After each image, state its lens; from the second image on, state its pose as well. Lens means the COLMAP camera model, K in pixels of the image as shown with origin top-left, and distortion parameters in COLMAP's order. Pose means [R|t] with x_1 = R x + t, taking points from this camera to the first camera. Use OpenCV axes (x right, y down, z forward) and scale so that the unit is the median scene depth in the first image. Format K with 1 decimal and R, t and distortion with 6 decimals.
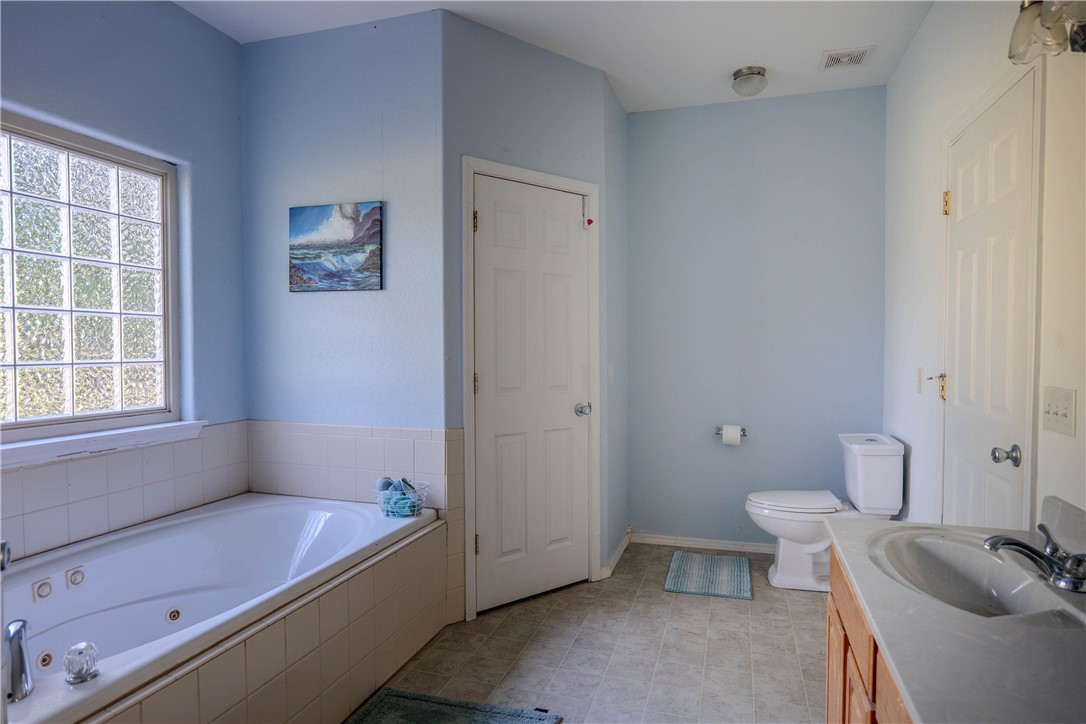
lens RADIAL K [[637.3, 0, 545.3], [0, 637.3, 363.4], [0, 0, 1]] dist [0.006662, 0.000536]
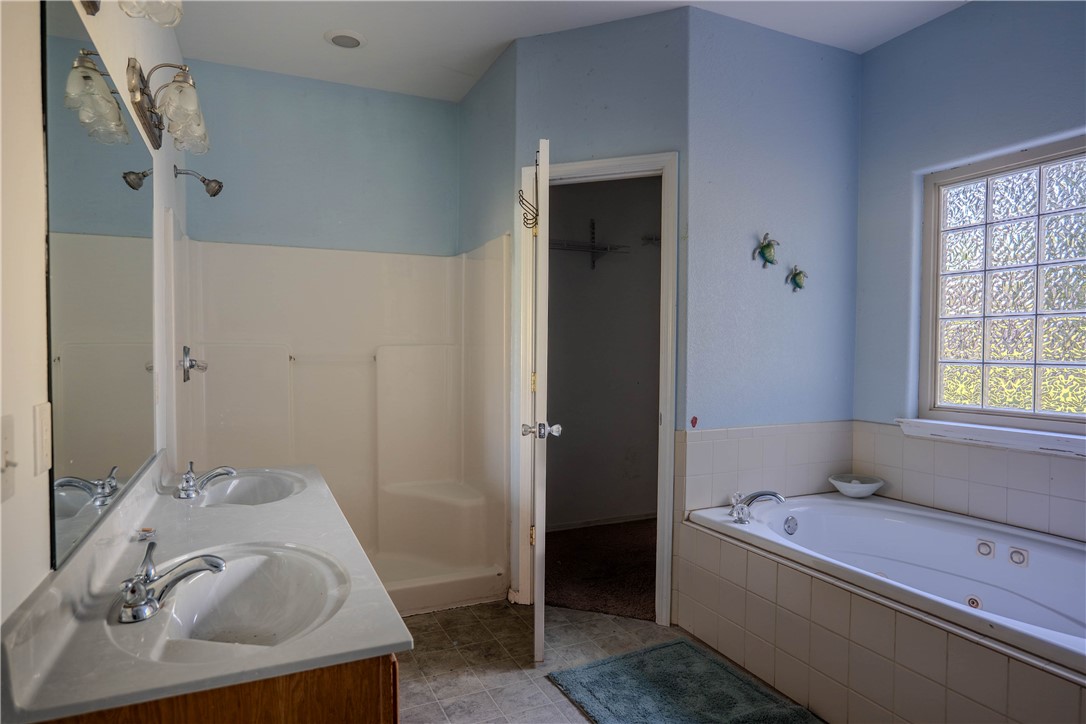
lens RADIAL K [[637.3, 0, 544.6], [0, 637.3, 362.2], [0, 0, 1]] dist [0.006662, 0.000536]
pose [[-0.738833, 0.011432, -0.673792, 0.613095], [-0.016418, 0.999254, 0.034956, -0.027382], [0.673689, 0.036889, -0.738094, 1.249915]]
